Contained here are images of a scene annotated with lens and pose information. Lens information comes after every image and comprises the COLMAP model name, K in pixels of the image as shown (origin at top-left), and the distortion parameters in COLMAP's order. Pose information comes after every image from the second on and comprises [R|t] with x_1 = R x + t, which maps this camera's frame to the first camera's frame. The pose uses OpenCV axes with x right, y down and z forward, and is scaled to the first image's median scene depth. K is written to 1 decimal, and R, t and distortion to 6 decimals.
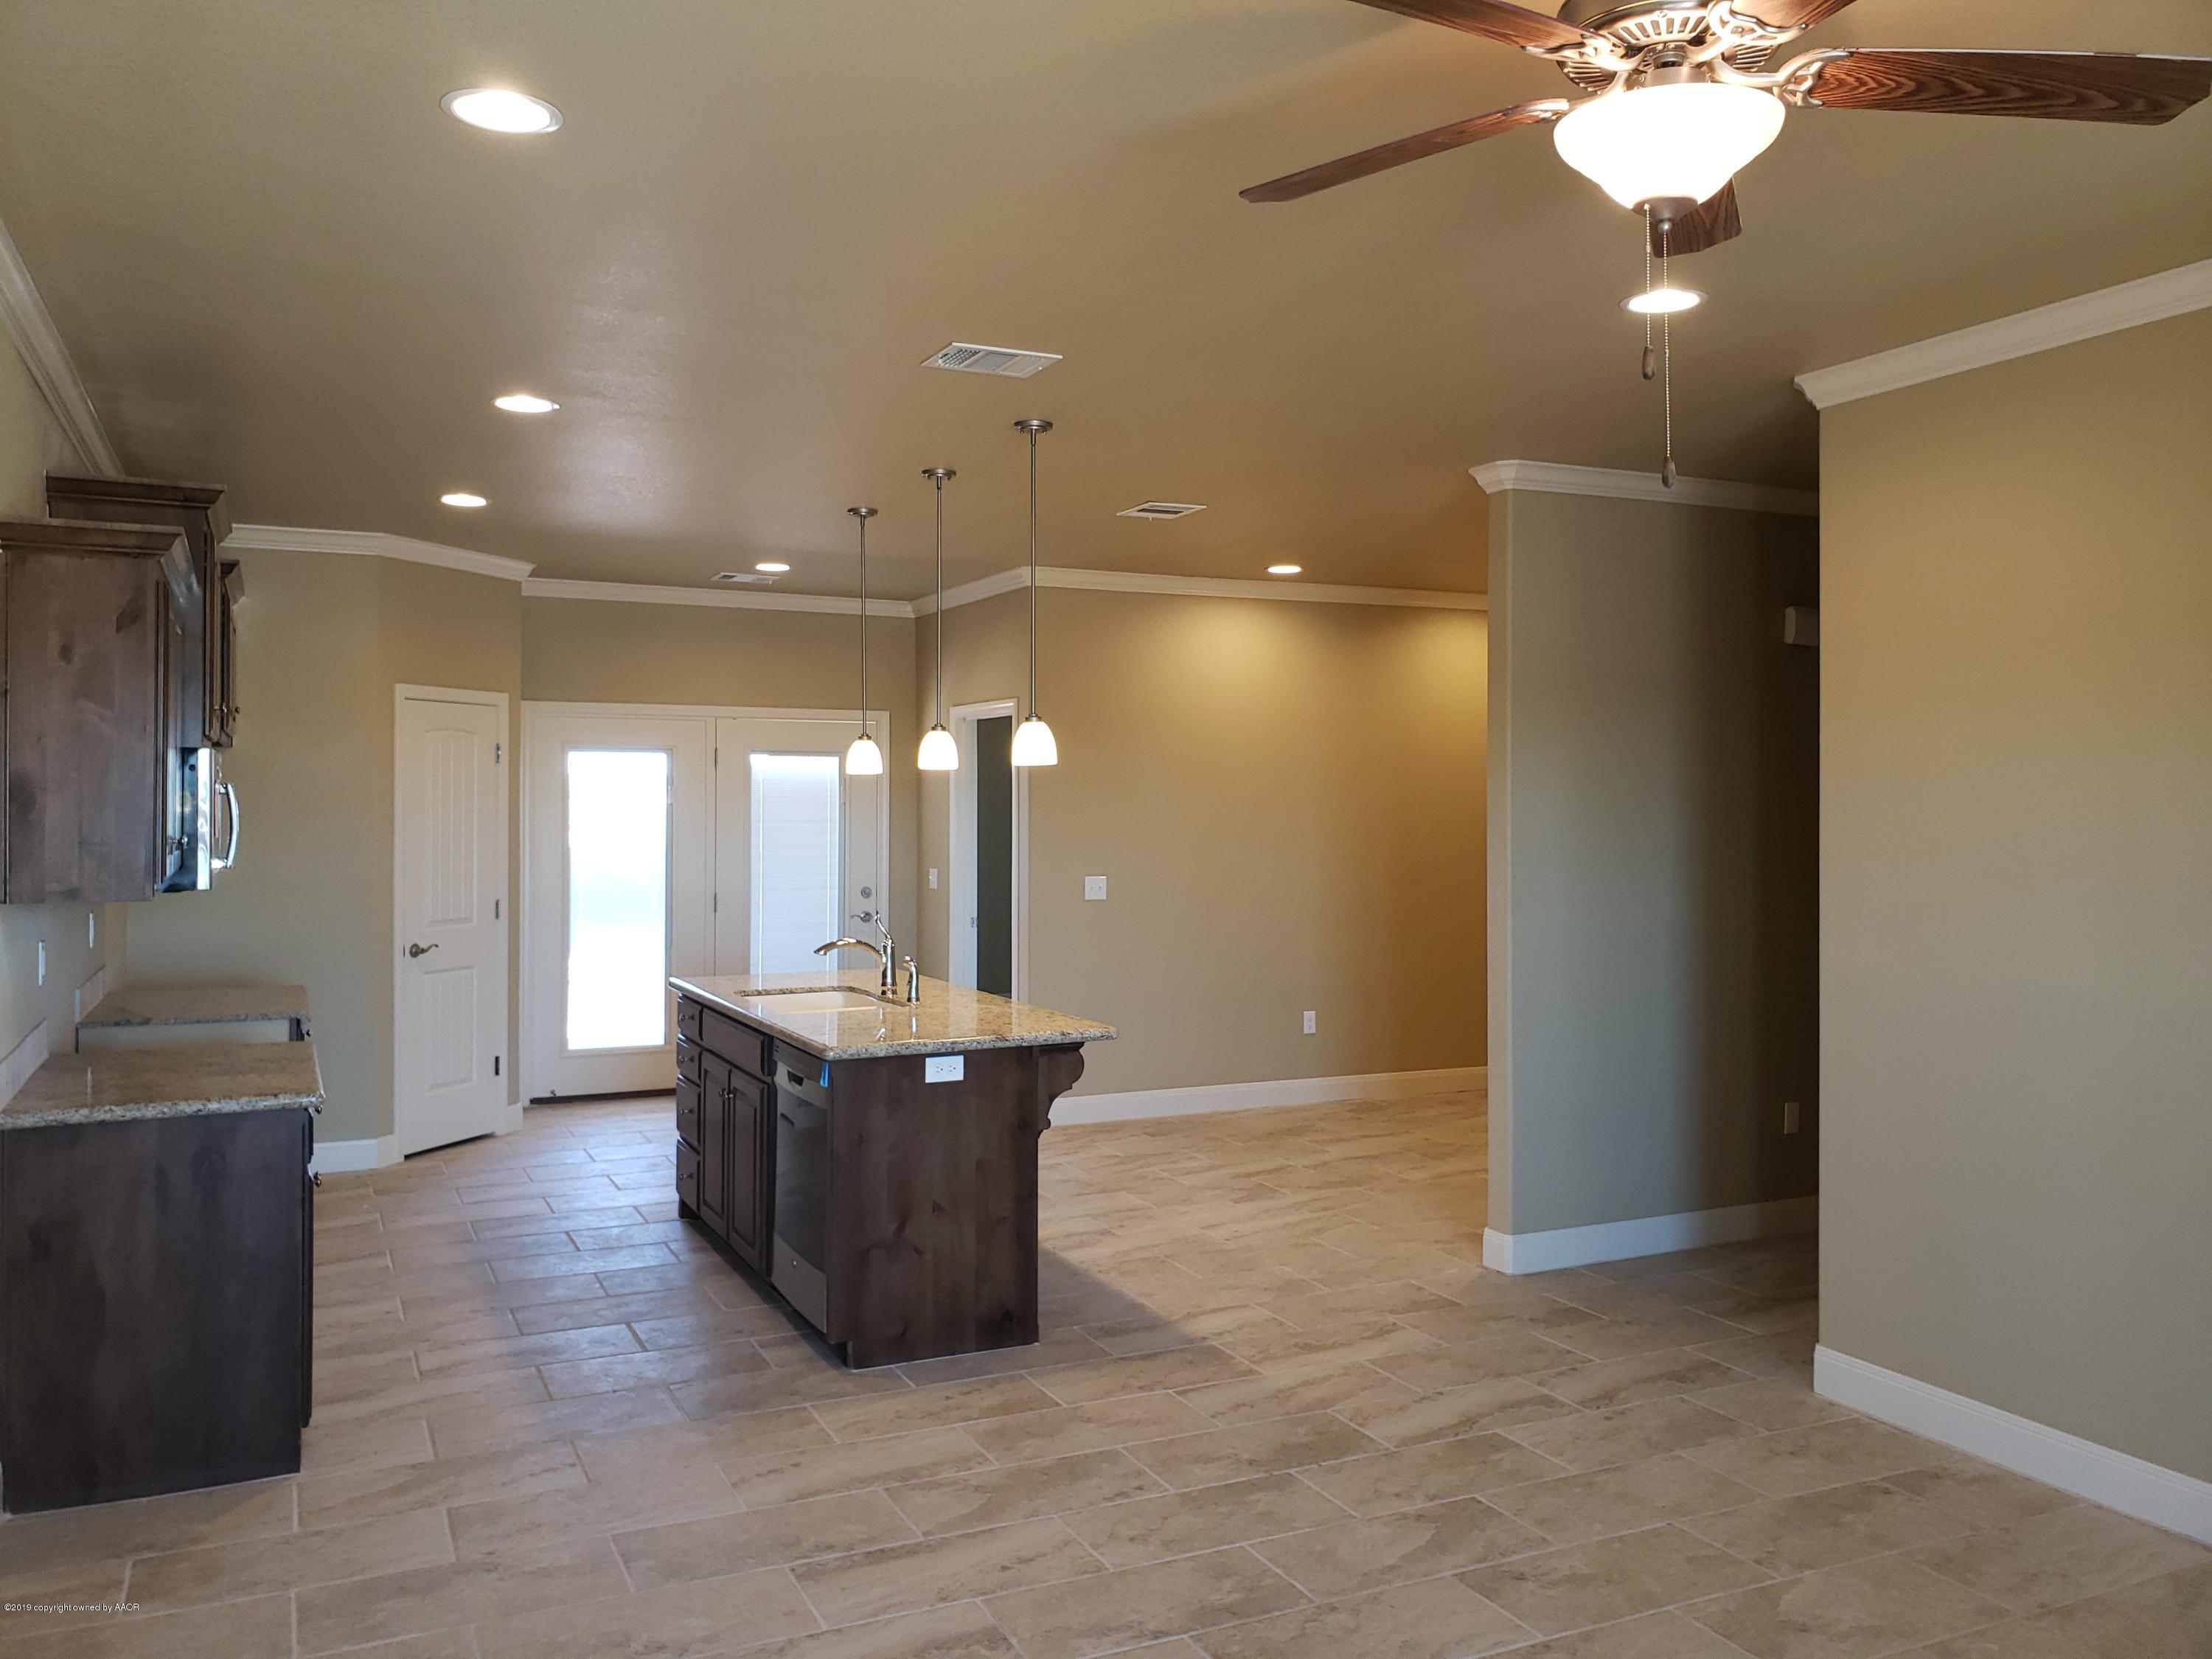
lens RADIAL K [[1727.8, 0, 1108.7], [0, 1727.8, 840.5], [0, 0, 1]] dist [-0.008756, -0.021077]
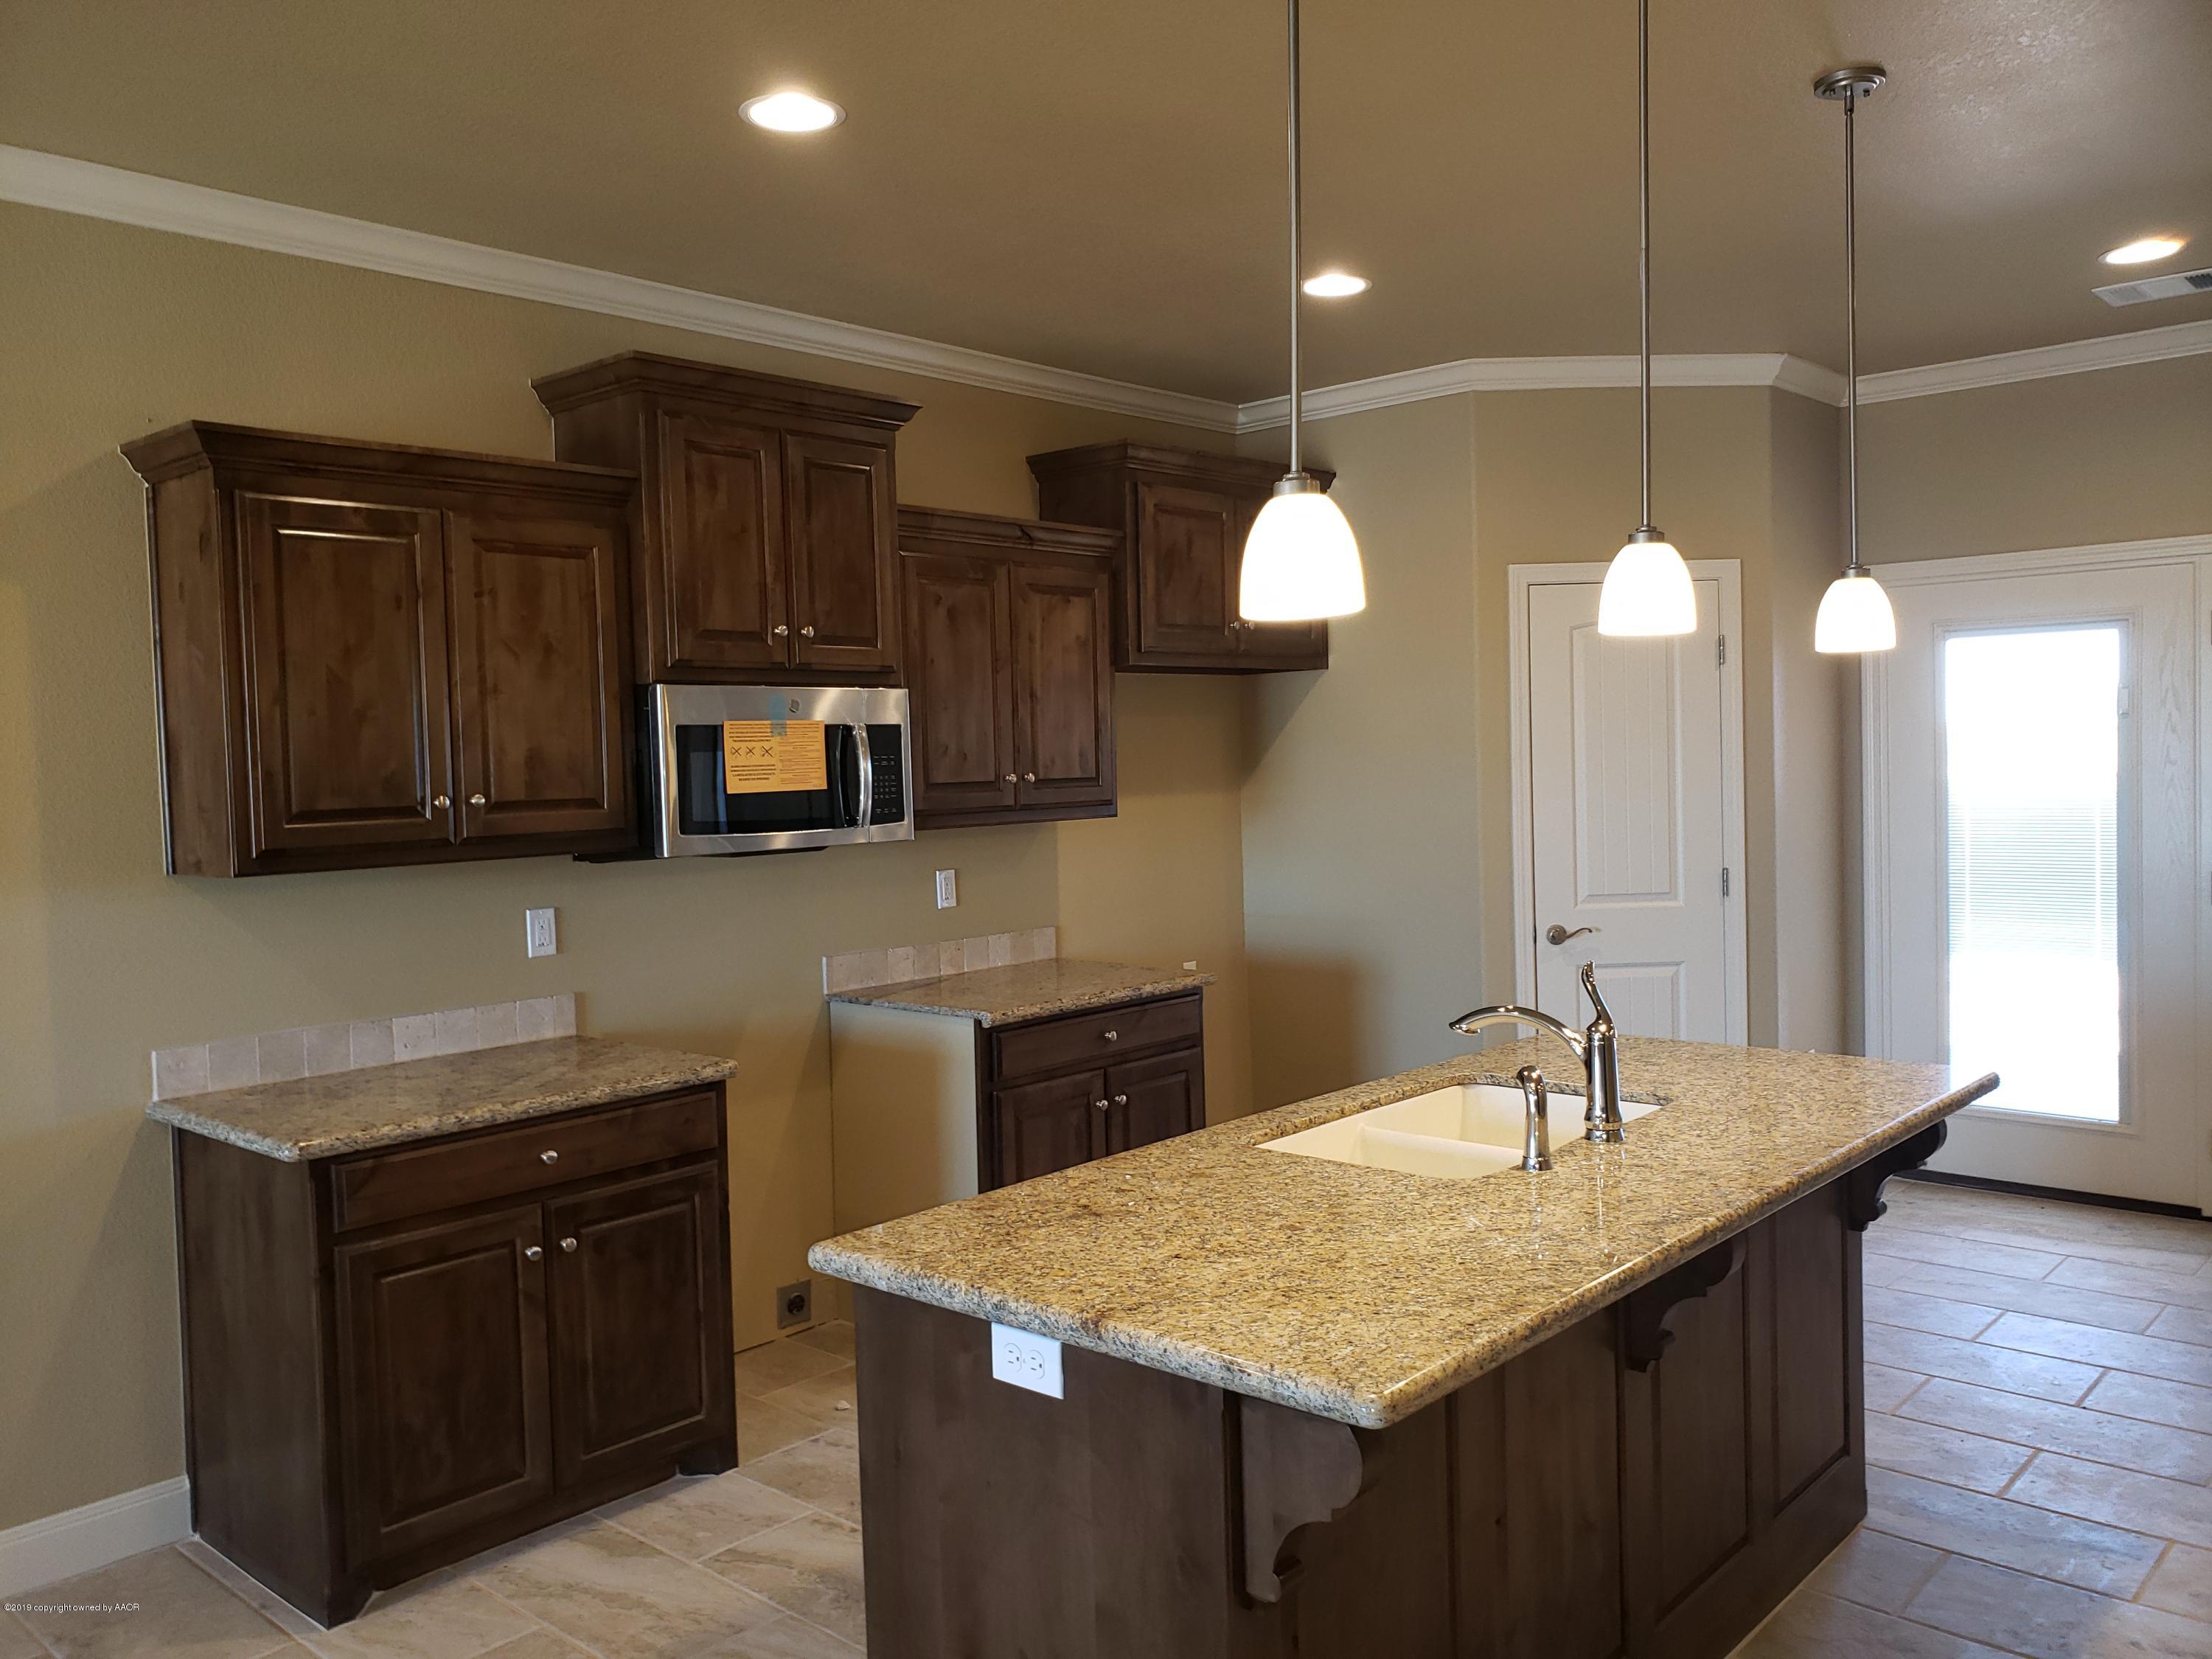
lens RADIAL K [[1727.8, 0, 1102.8], [0, 1727.8, 841.1], [0, 0, 1]] dist [-0.008756, -0.021077]
pose [[0.352789, 0.033489, -0.935103, 0.236513], [0.019207, 0.998890, 0.043019, -0.011524], [0.935506, -0.033137, 0.351754, 0.668403]]
